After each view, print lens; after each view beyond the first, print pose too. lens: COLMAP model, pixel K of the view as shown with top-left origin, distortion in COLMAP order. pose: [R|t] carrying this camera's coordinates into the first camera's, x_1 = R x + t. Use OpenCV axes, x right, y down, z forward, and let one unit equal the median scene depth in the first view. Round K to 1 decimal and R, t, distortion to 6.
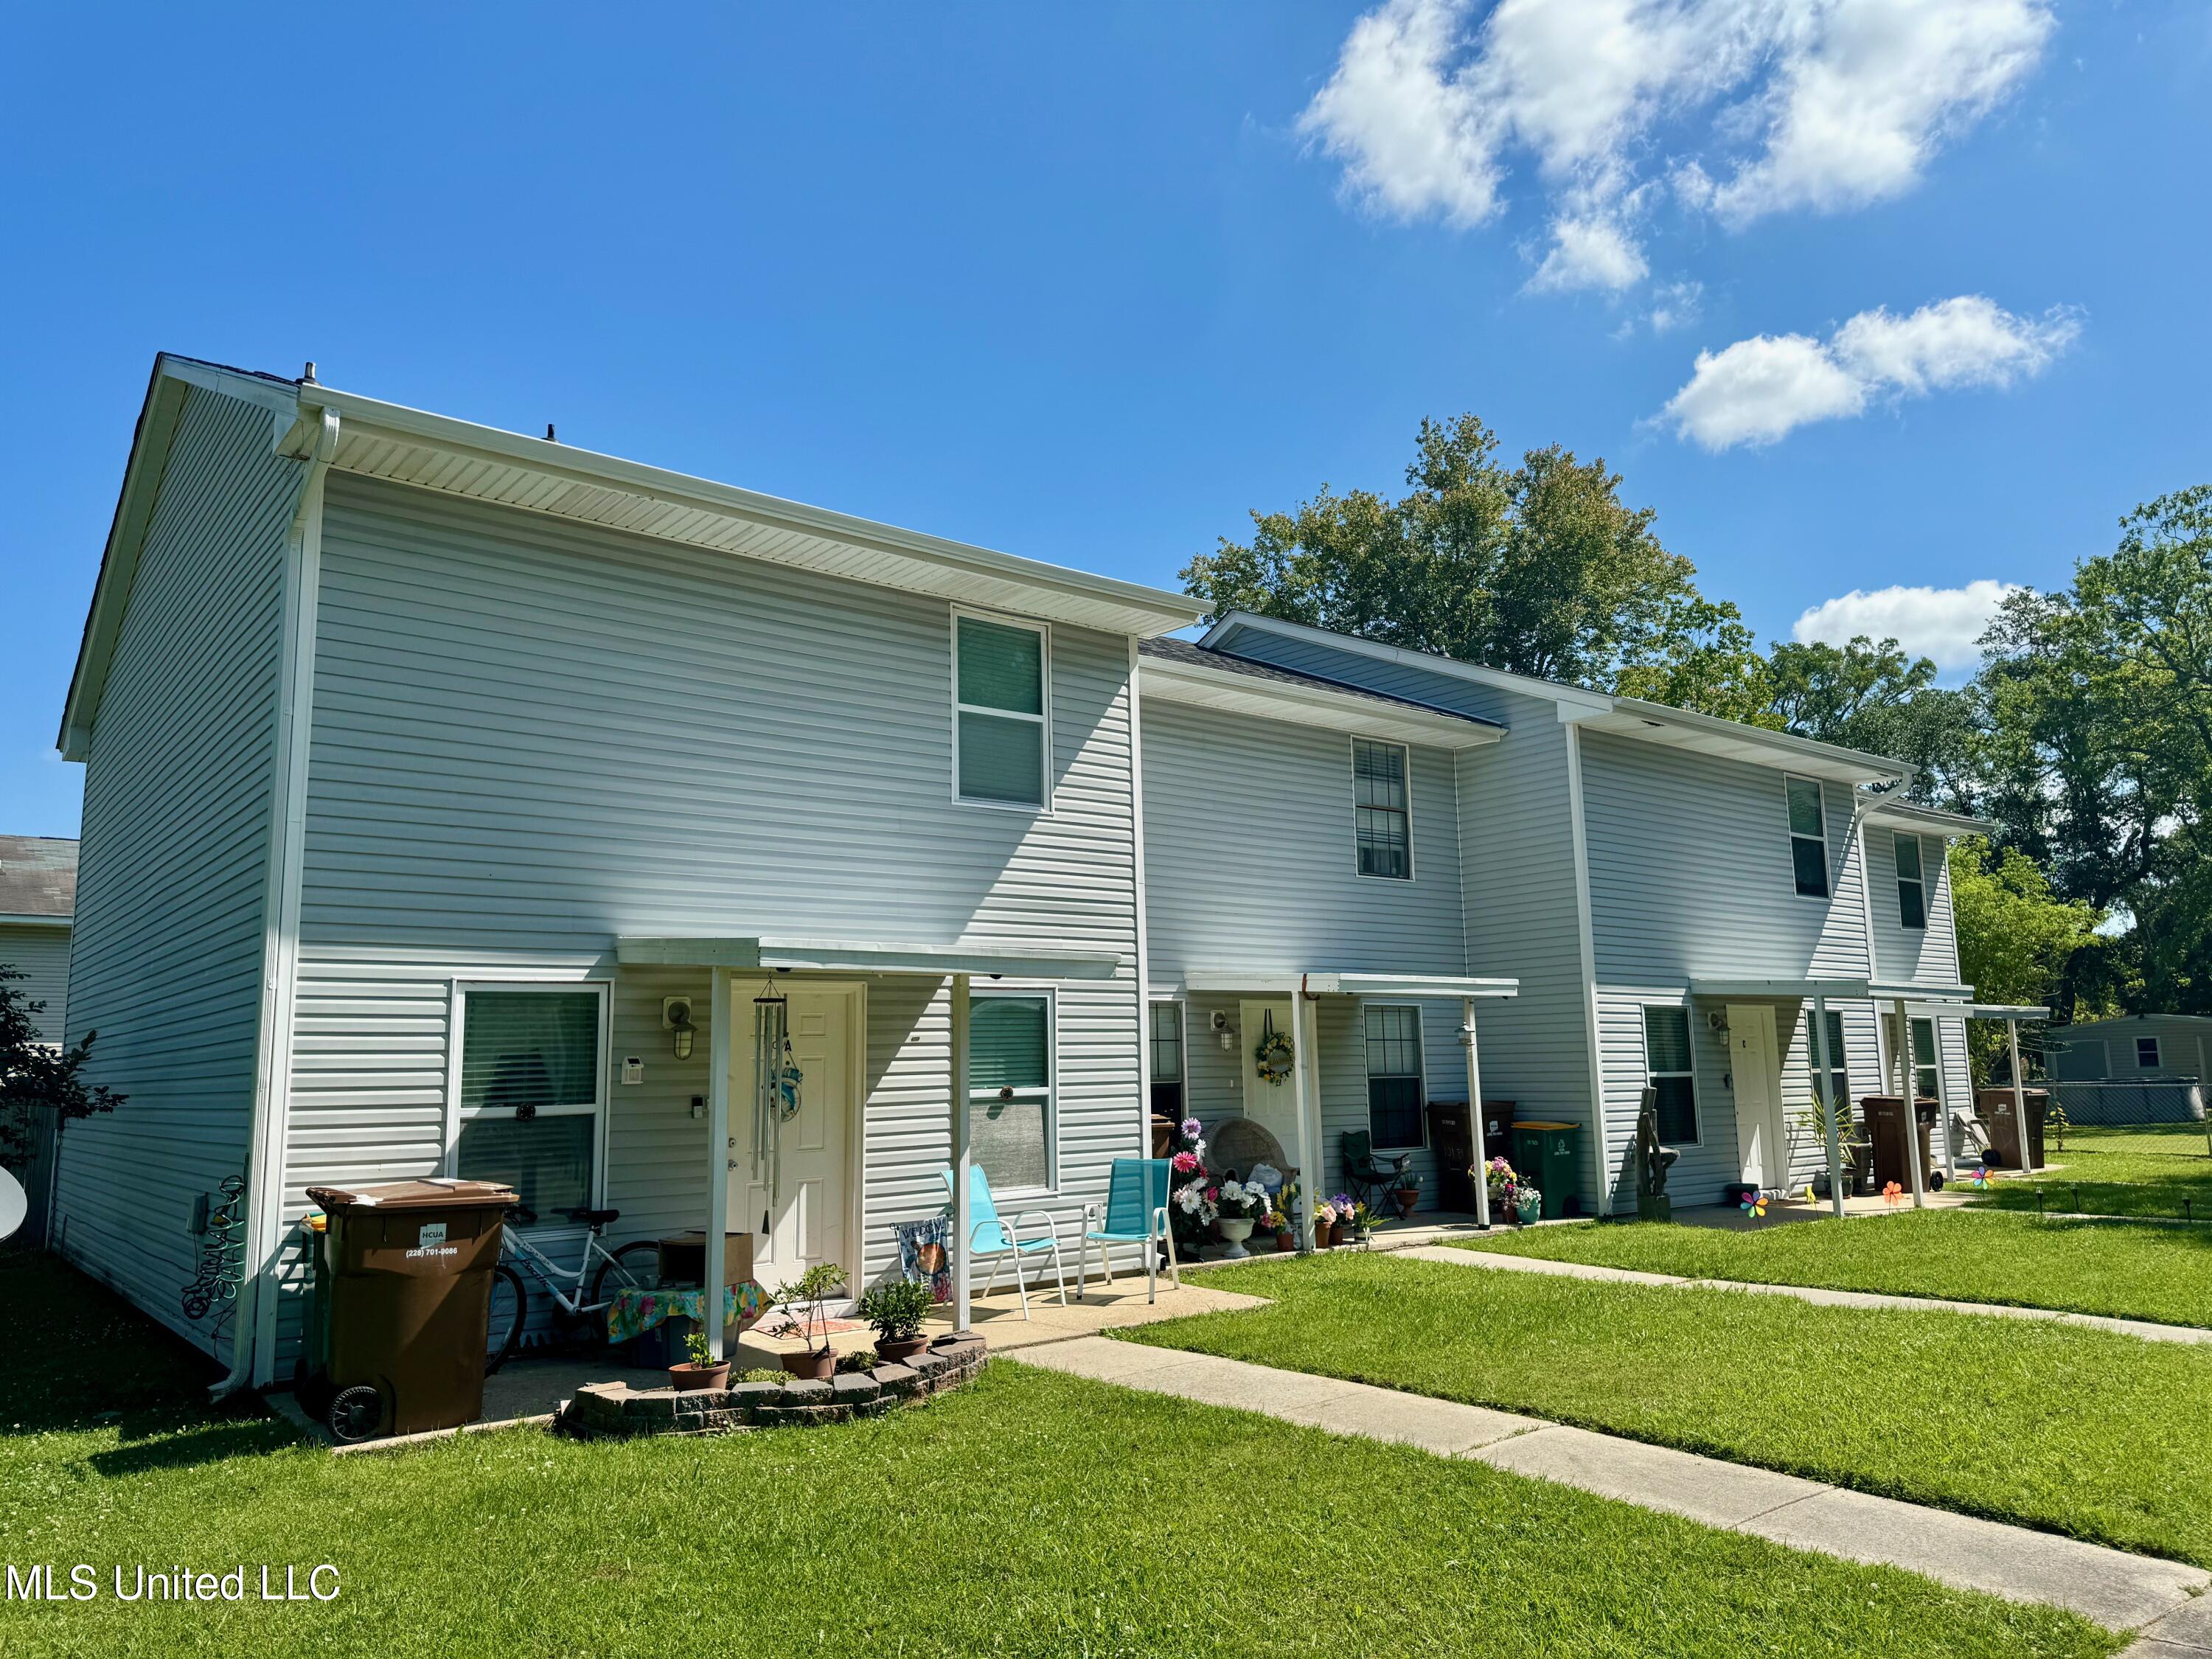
lens RADIAL K [[1528.7, 0, 1090.7], [0, 1528.7, 821.3], [0, 0, 1]] dist [0.044849, -0.041251]
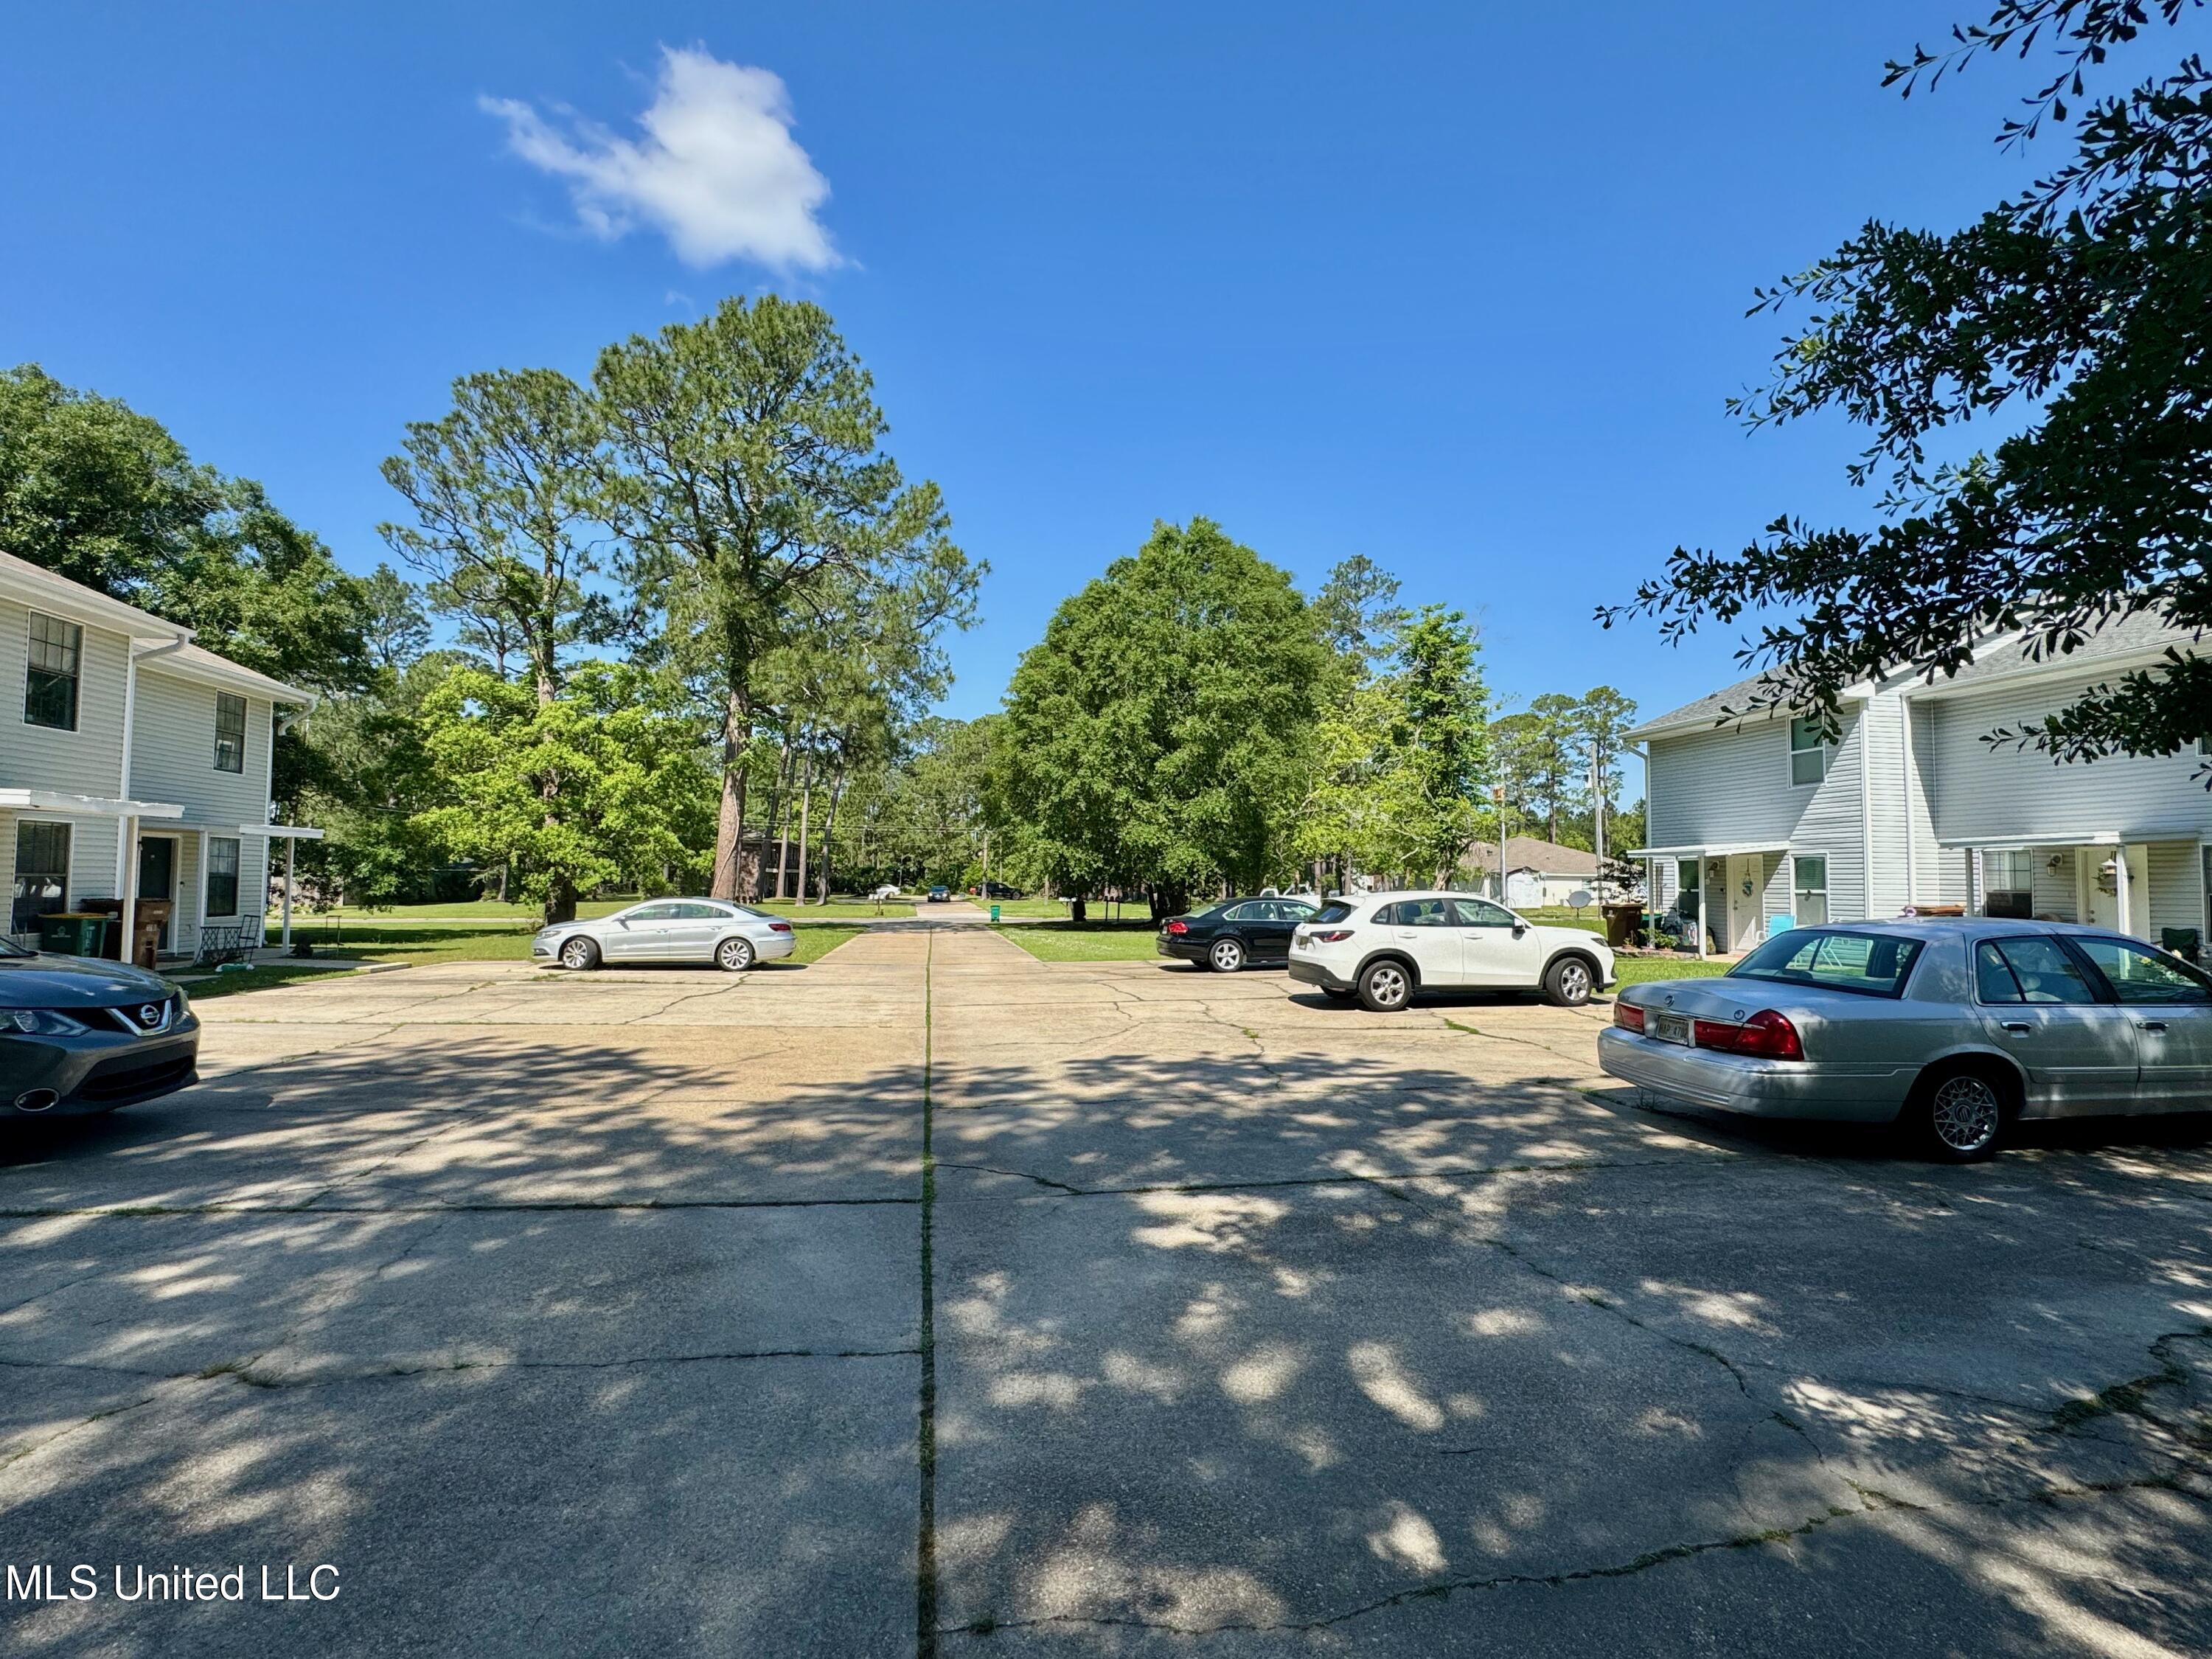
lens RADIAL K [[1066.2, 0, 1085.5], [0, 1066.2, 824.0], [0, 0, 1]] dist [-0.006573, -0.000381]
pose [[-0.490354, -0.051144, -0.870022, 1.676398], [0.119346, 0.984932, -0.125164, 0.105542], [0.863313, -0.165208, -0.476861, 0.600213]]
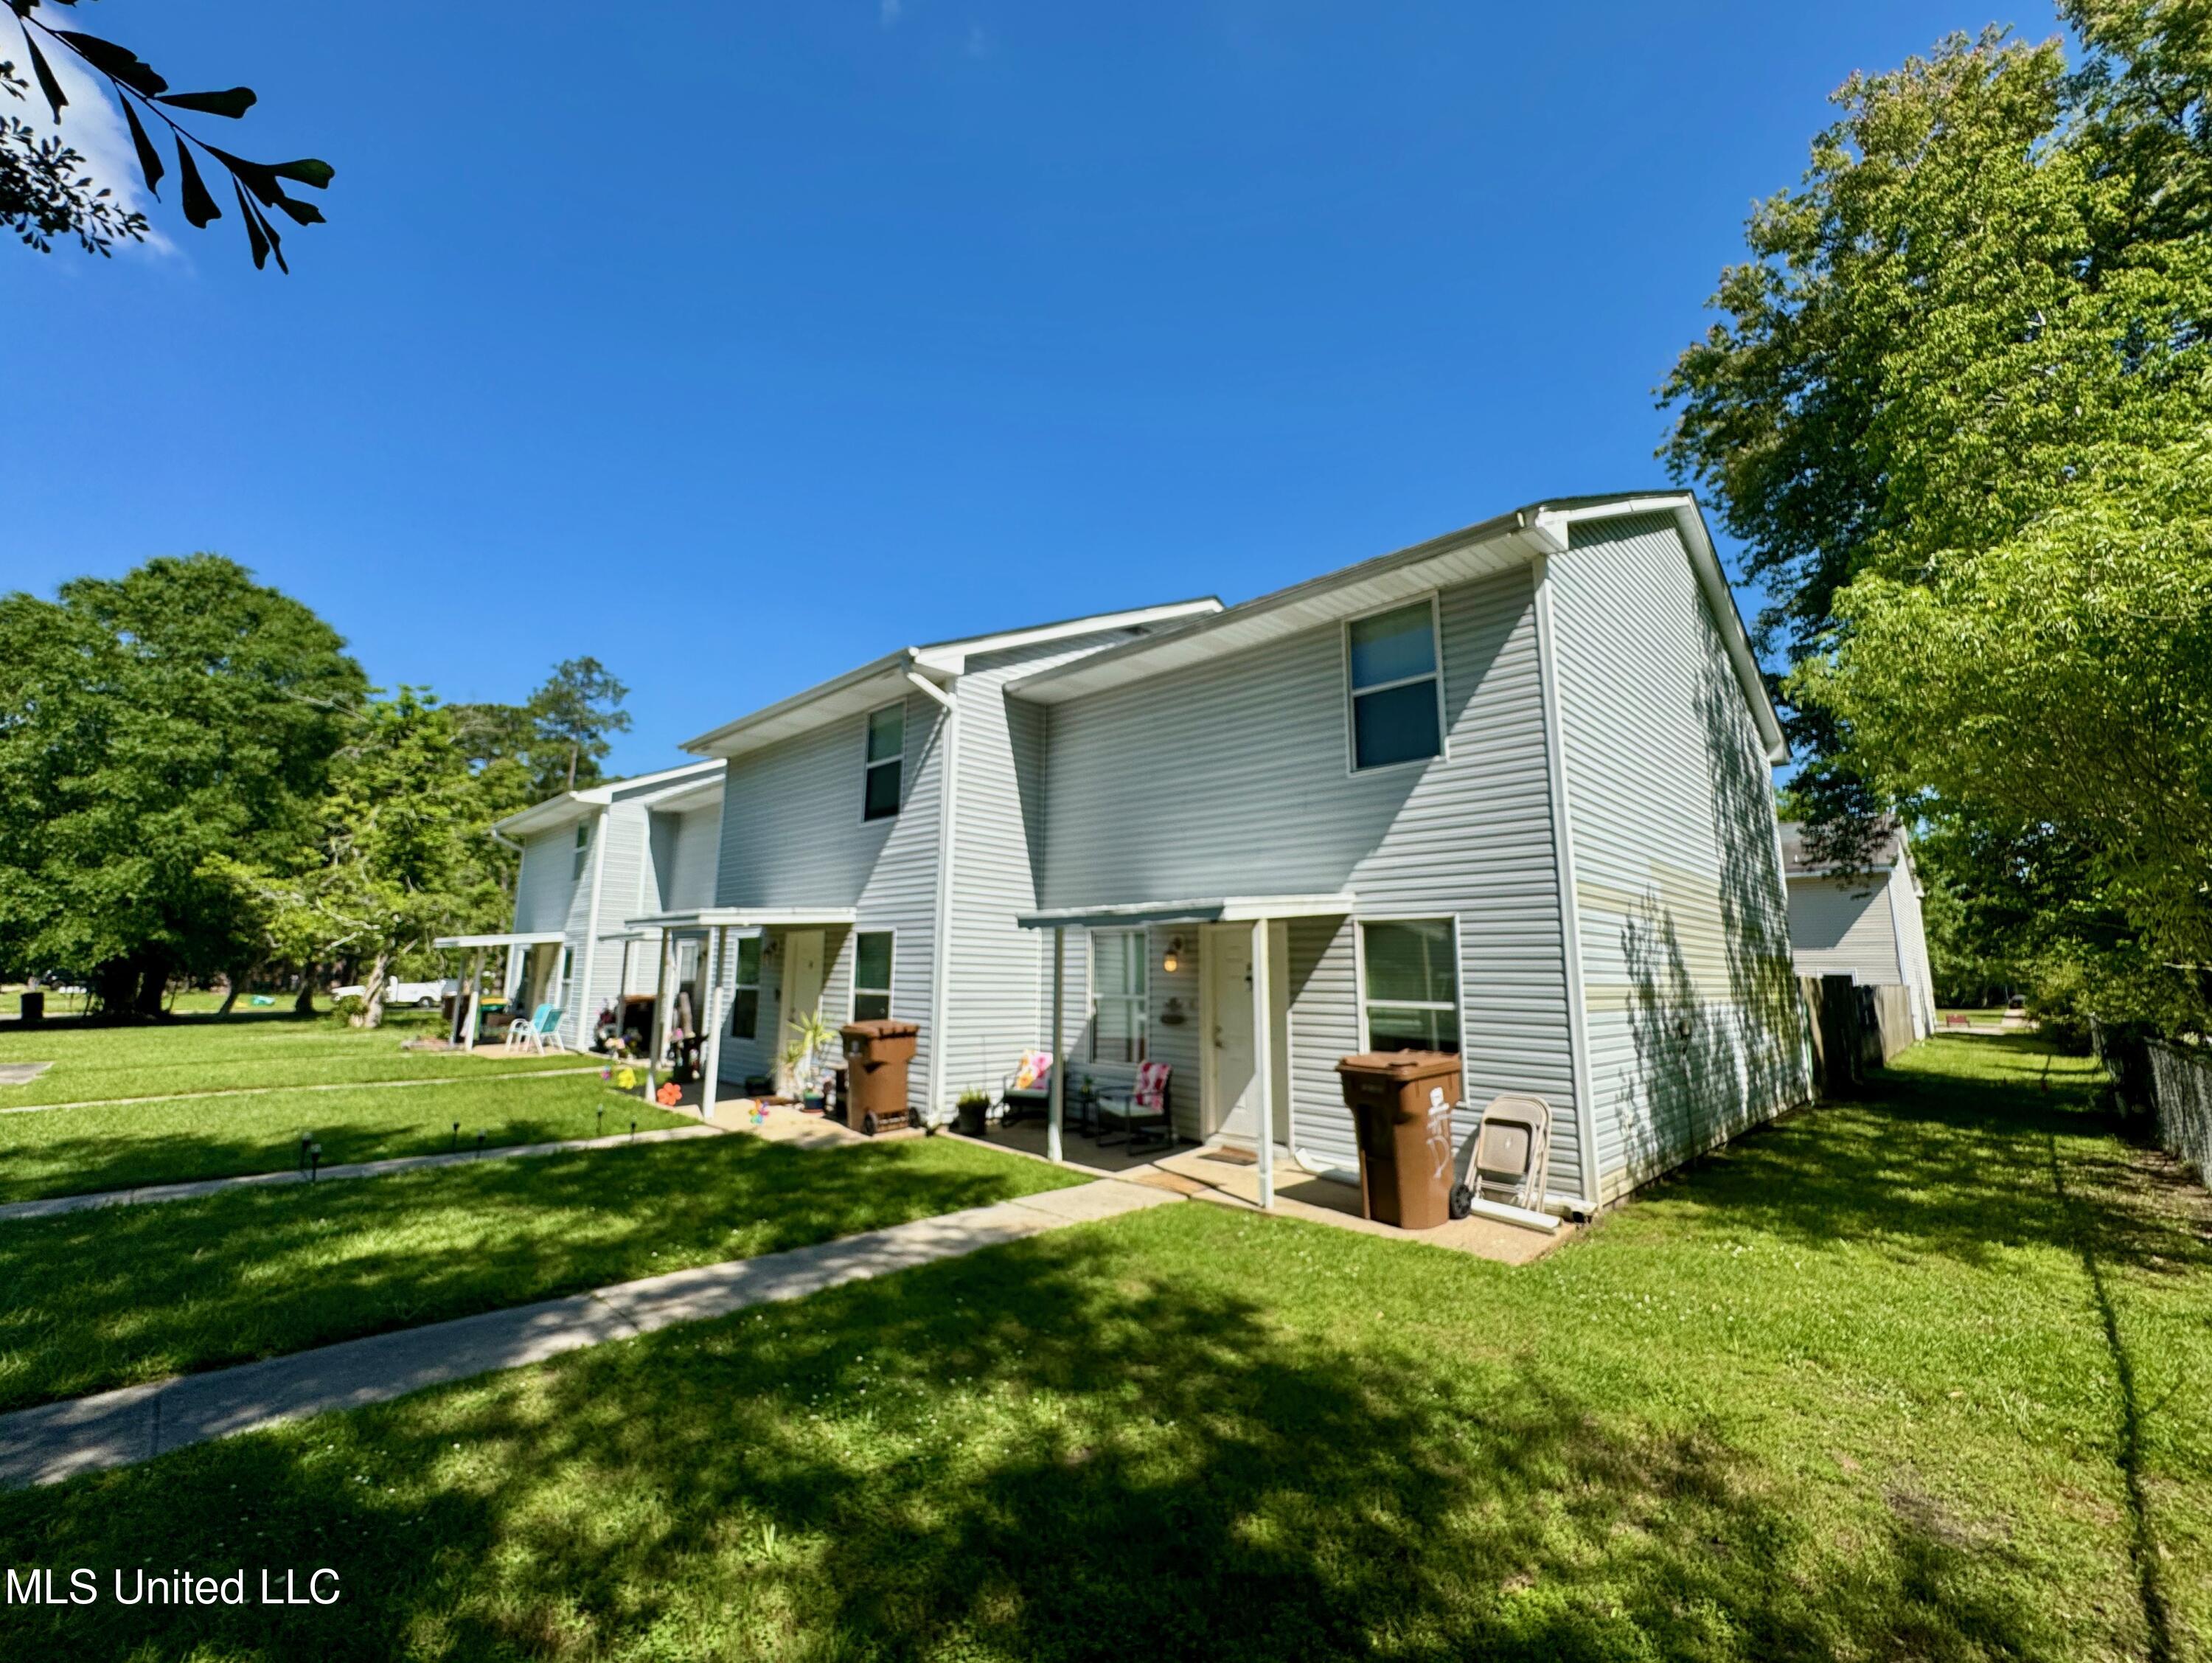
lens RADIAL K [[916.7, 0, 1069.2], [0, 916.7, 807.6], [0, 0, 1]] dist [-0.007056, 0.000170]
pose [[0.109784, -0.172288, -0.978910, 1.348103], [0.137312, 0.978049, -0.156737, 0.192079], [0.984425, -0.117209, 0.131031, 1.311084]]
